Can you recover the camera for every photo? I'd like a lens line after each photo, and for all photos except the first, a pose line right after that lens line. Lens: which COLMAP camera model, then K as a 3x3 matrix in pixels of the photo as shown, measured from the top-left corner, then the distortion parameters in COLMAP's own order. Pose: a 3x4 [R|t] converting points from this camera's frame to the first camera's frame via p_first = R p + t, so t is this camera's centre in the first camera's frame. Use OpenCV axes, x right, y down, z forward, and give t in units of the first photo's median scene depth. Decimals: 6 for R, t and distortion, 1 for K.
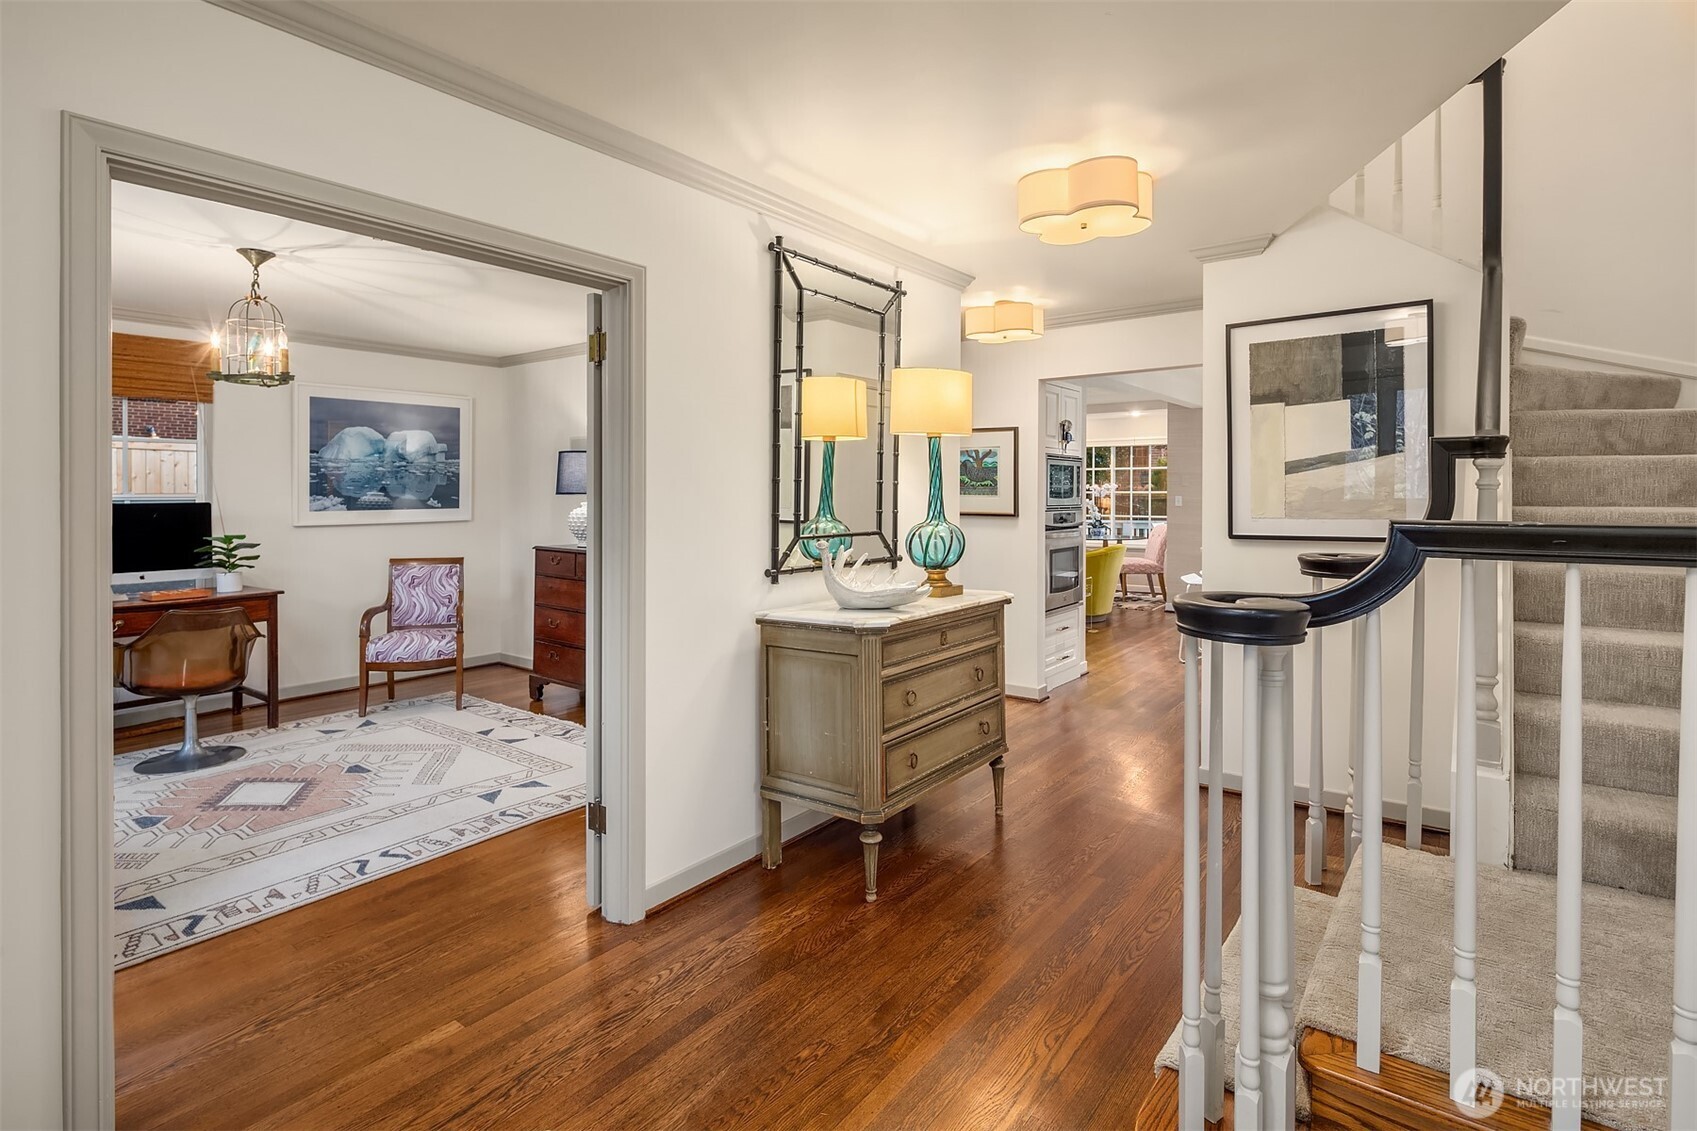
lens RADIAL K [[827.4, 0, 847.0], [0, 827.4, 497.9], [0, 0, 1]] dist [0.000382, 0.000260]
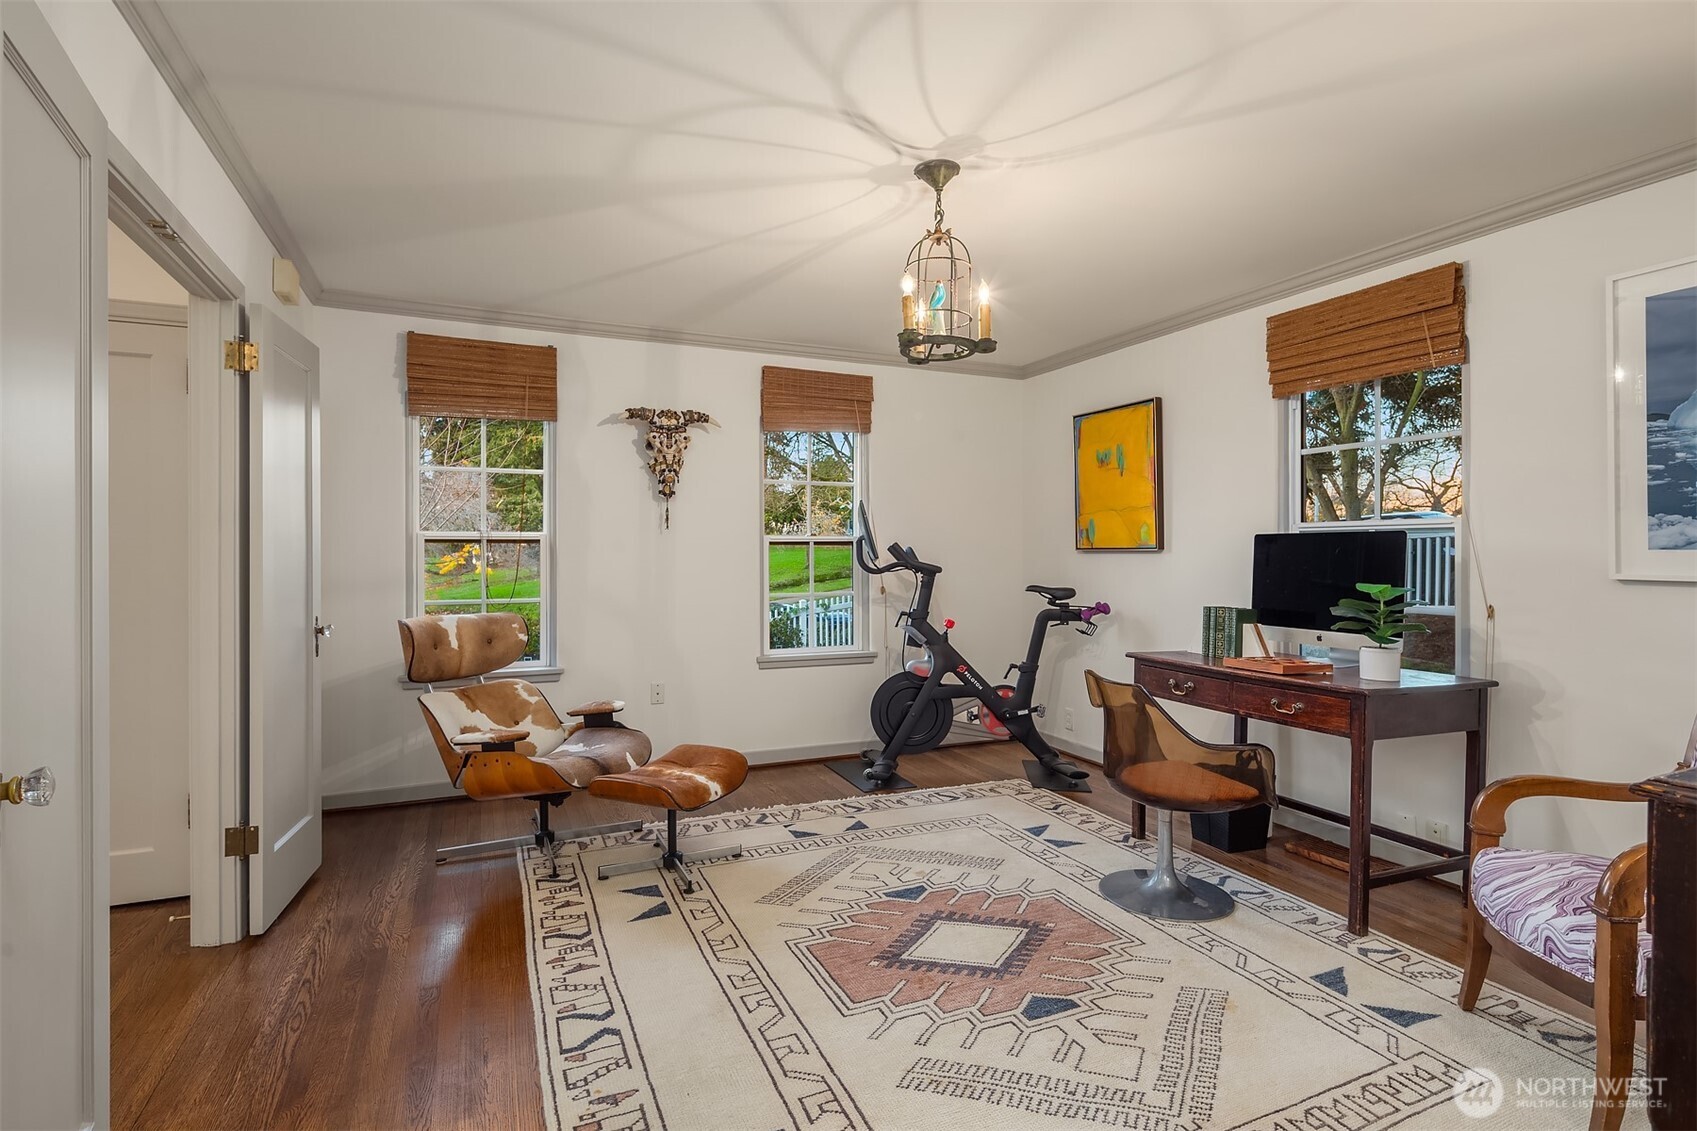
lens RADIAL K [[827.4, 0, 849.9], [0, 827.4, 555.1], [0, 0, 1]] dist [0.000382, 0.000260]
pose [[-0.487420, 0.003737, -0.873159, -0.062112], [-0.006195, 0.999951, 0.007738, 0.032466], [0.873146, 0.009181, -0.487373, 1.454493]]
